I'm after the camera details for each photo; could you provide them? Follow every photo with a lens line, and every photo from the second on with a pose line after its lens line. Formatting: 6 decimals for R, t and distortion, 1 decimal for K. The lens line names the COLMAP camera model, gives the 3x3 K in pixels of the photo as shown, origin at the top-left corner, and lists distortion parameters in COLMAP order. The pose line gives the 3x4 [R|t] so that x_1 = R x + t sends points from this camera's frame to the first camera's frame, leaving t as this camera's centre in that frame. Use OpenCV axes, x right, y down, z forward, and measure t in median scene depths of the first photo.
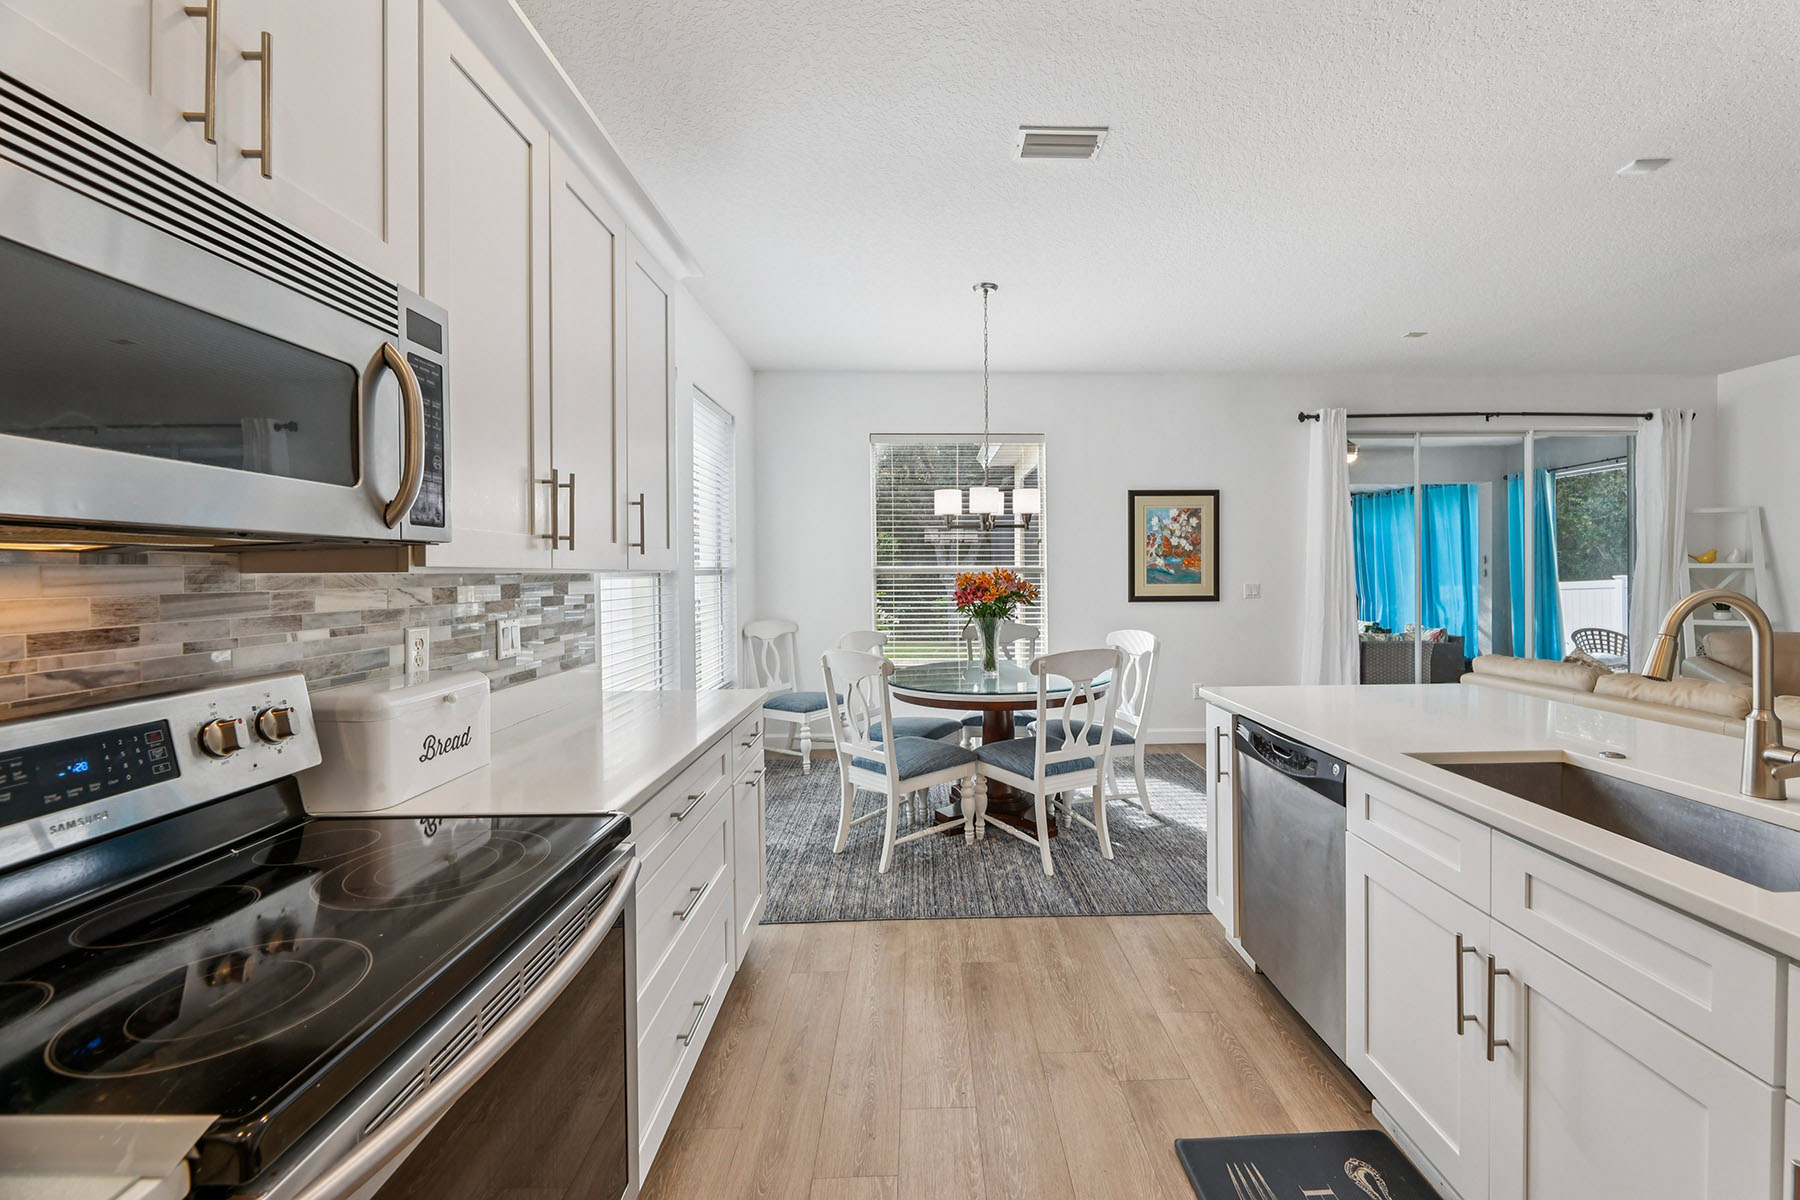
lens RADIAL K [[737.2, 0, 936.0], [0, 737.2, 577.9], [0, 0, 1]] dist [-0.004040, -0.000516]
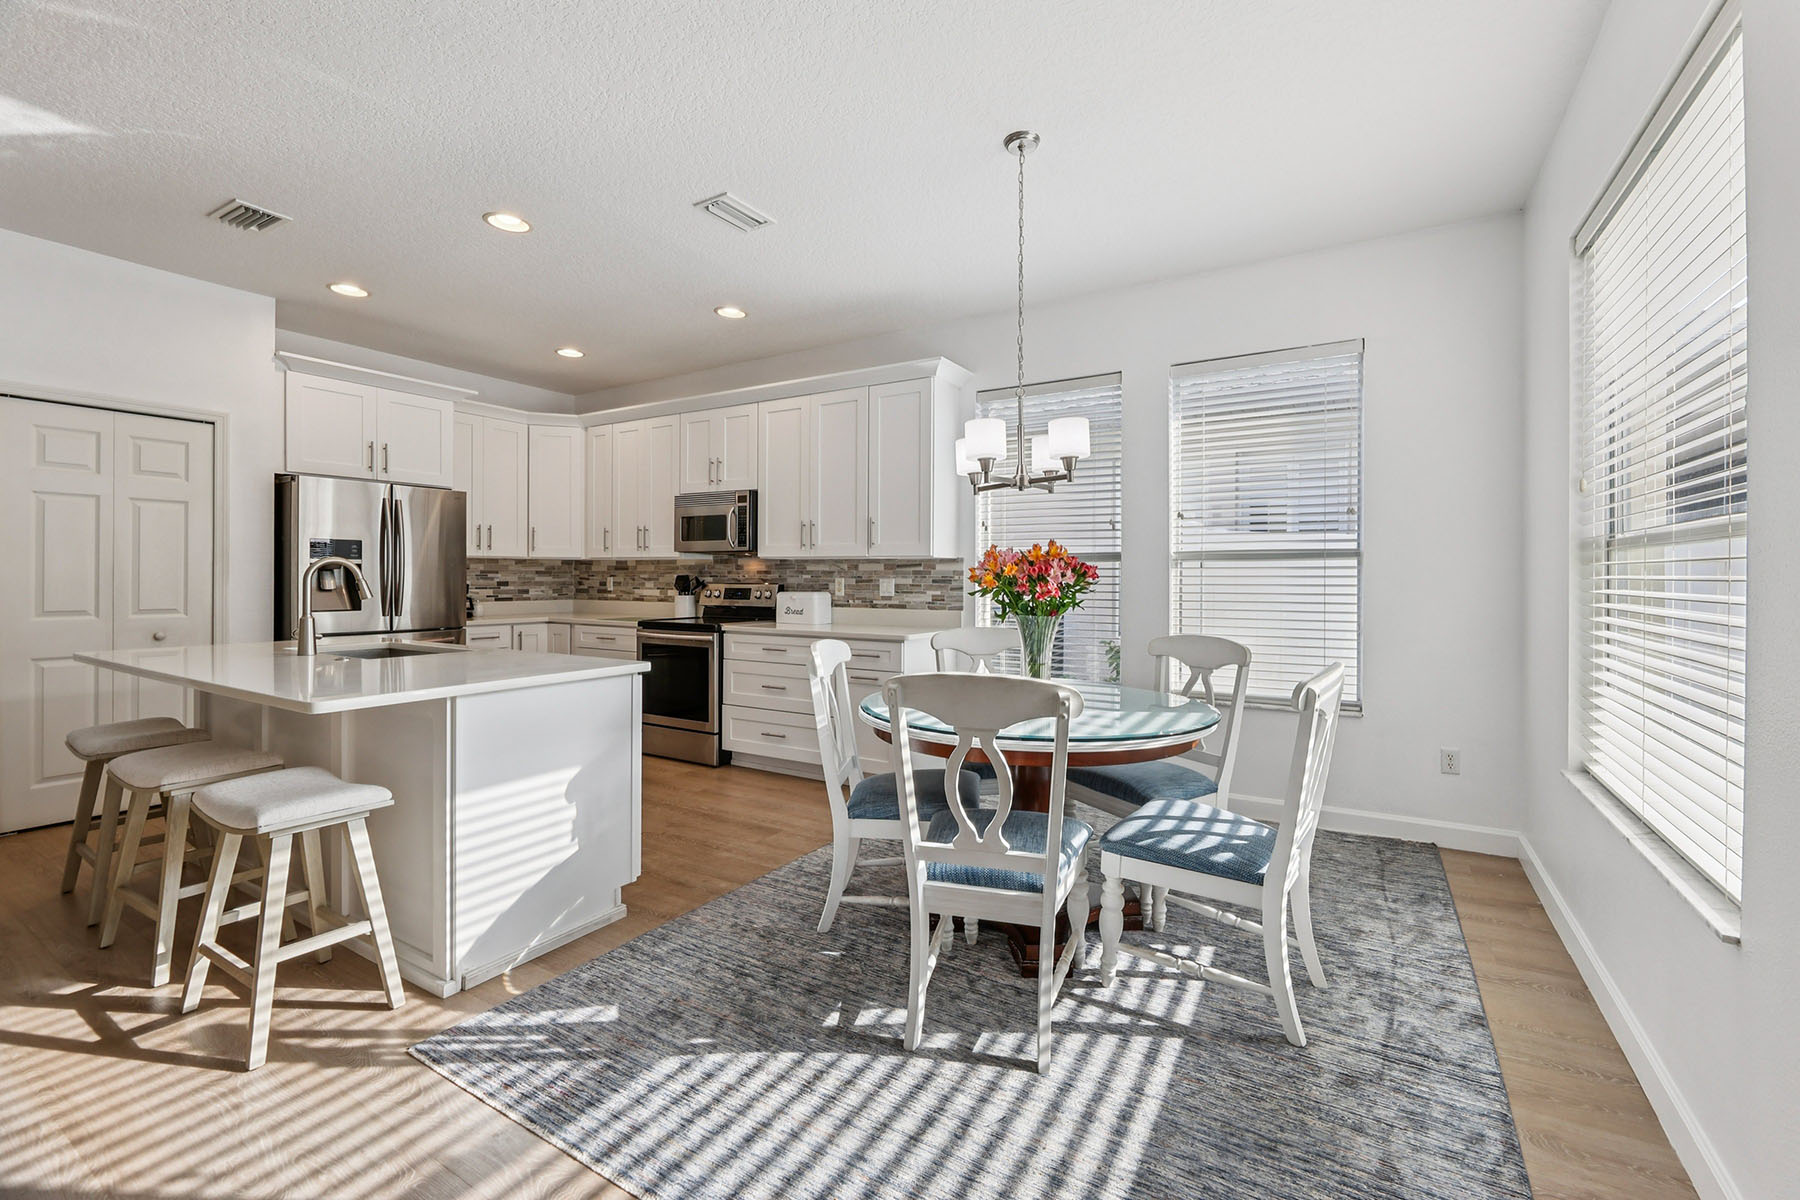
lens RADIAL K [[737.2, 0, 940.7], [0, 737.2, 567.3], [0, 0, 1]] dist [-0.004040, -0.000516]
pose [[-0.522056, -0.003932, -0.852902, 0.714890], [-0.008512, 0.999964, 0.000600, 0.009855], [0.852869, 0.007573, -0.522070, 1.313914]]
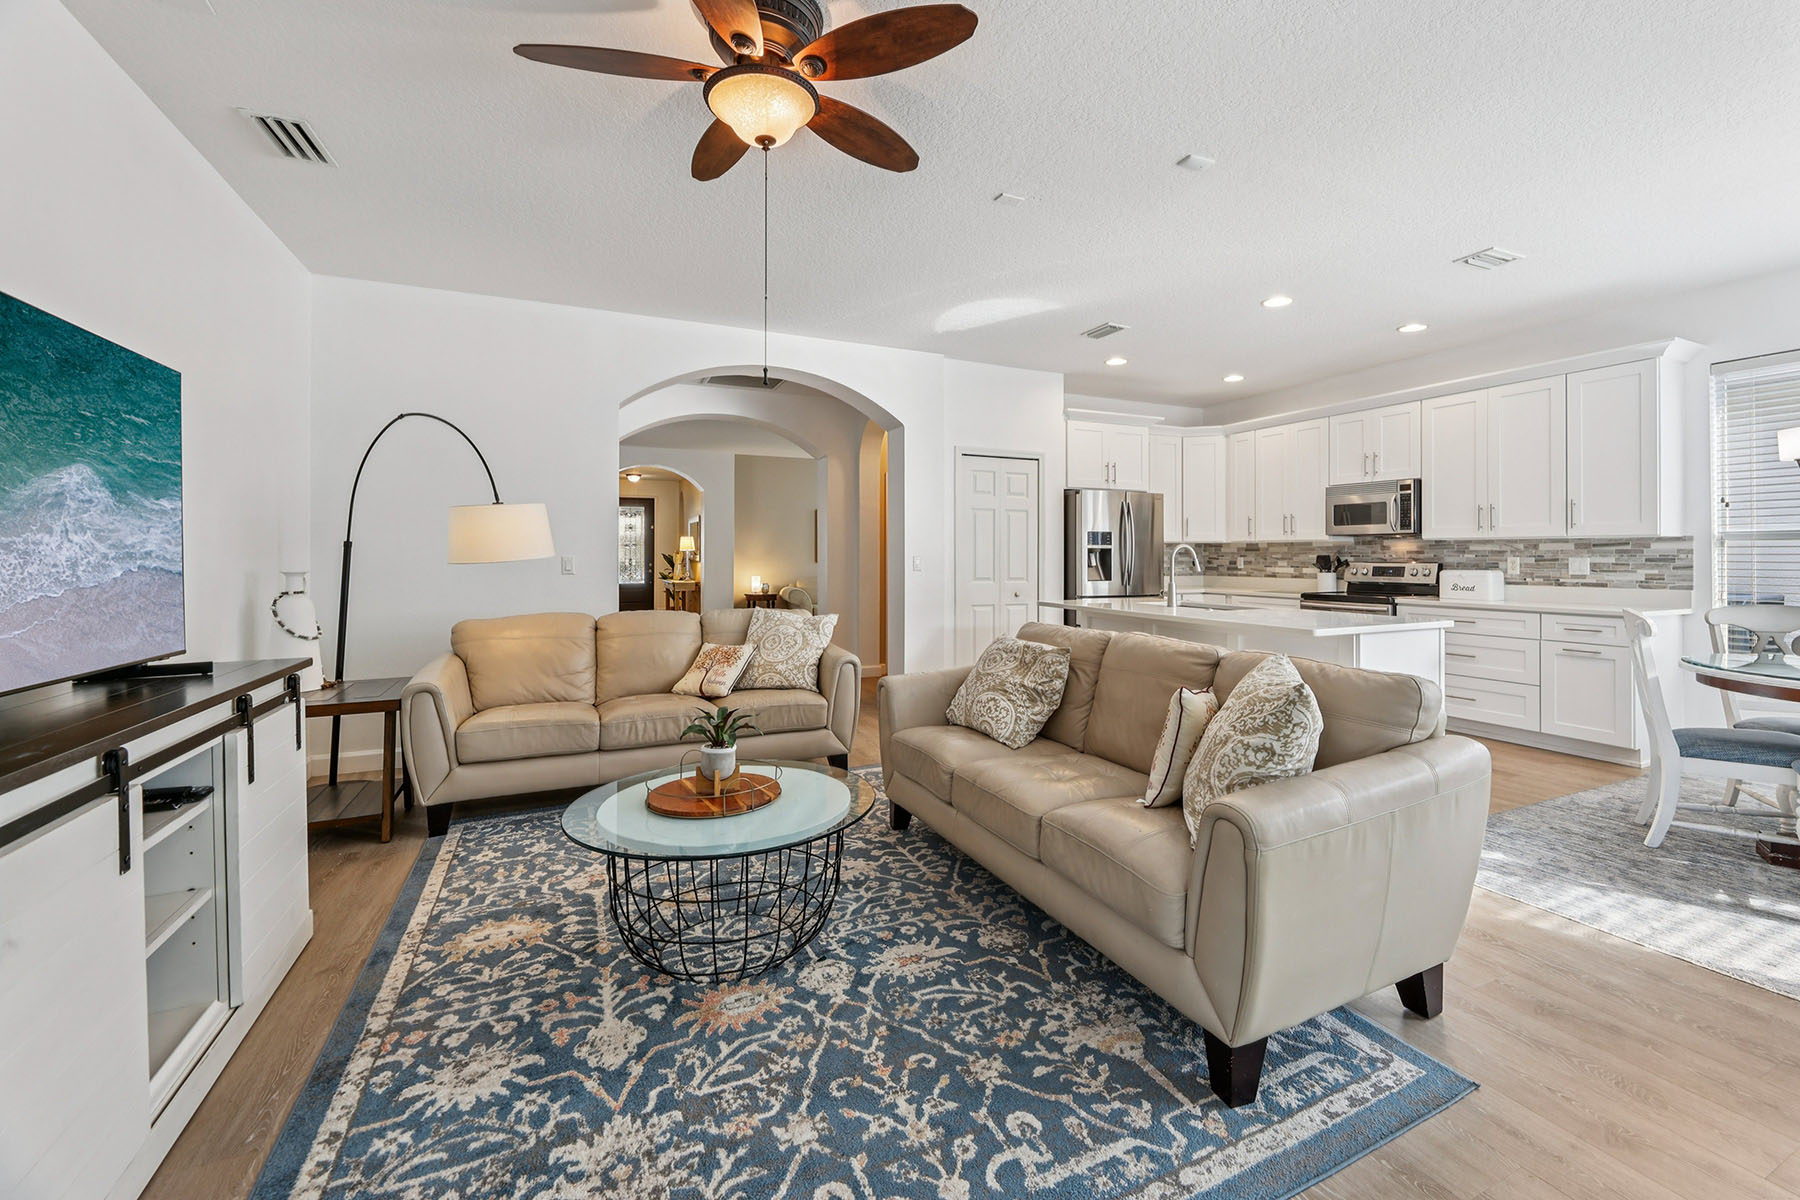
lens RADIAL K [[737.2, 0, 929.6], [0, 737.2, 547.4], [0, 0, 1]] dist [-0.004040, -0.000516]
pose [[-0.916828, 0.003232, -0.399269, 1.252497], [0.002852, 0.999995, 0.001546, 0.007777], [0.399272, 0.000278, -0.916833, 1.302474]]
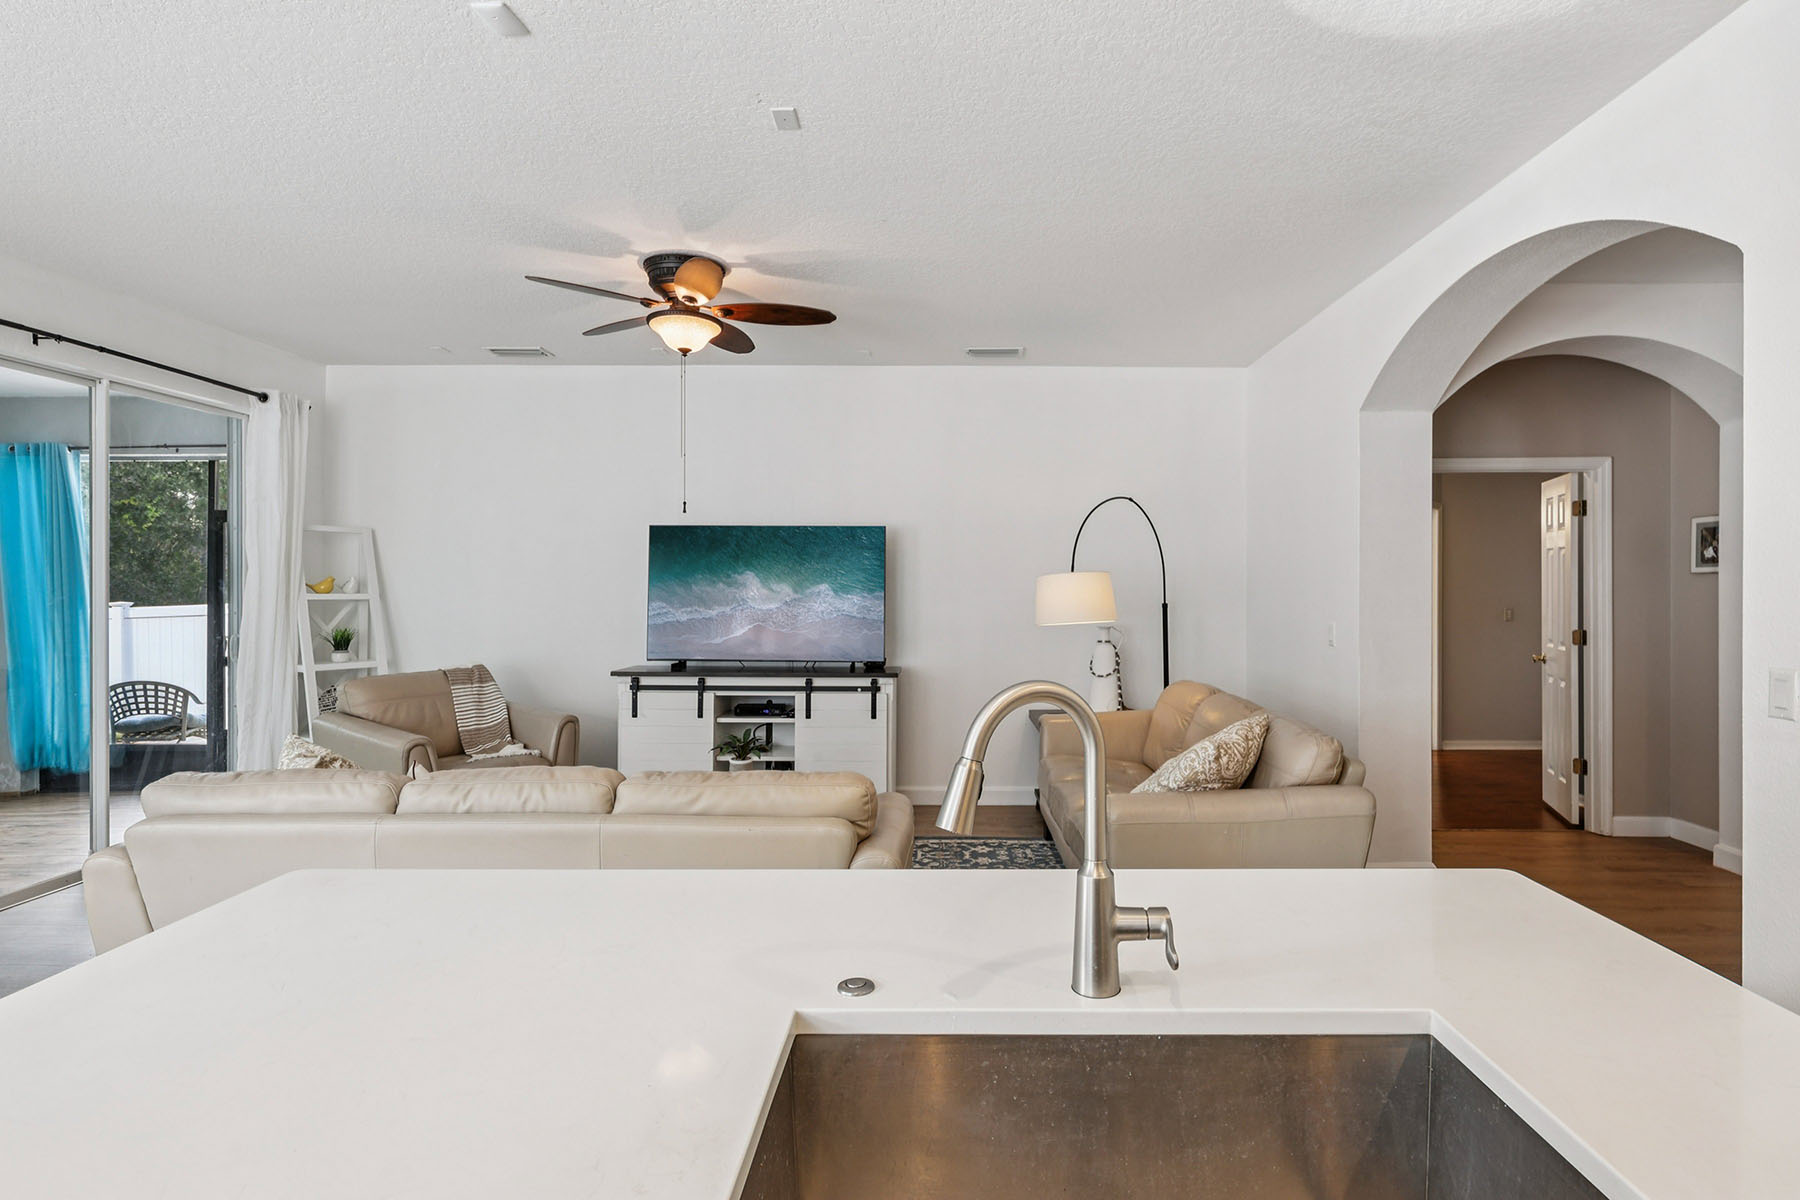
lens RADIAL K [[898.4, 0, 932.9], [0, 898.4, 588.9], [0, 0, 1]] dist [0.006468, -0.000309]
pose [[0.038244, 0.001762, 0.999267, 0.112324], [0.008859, 0.999959, -0.002103, -0.024146], [-0.999229, 0.008933, 0.038226, 0.405909]]
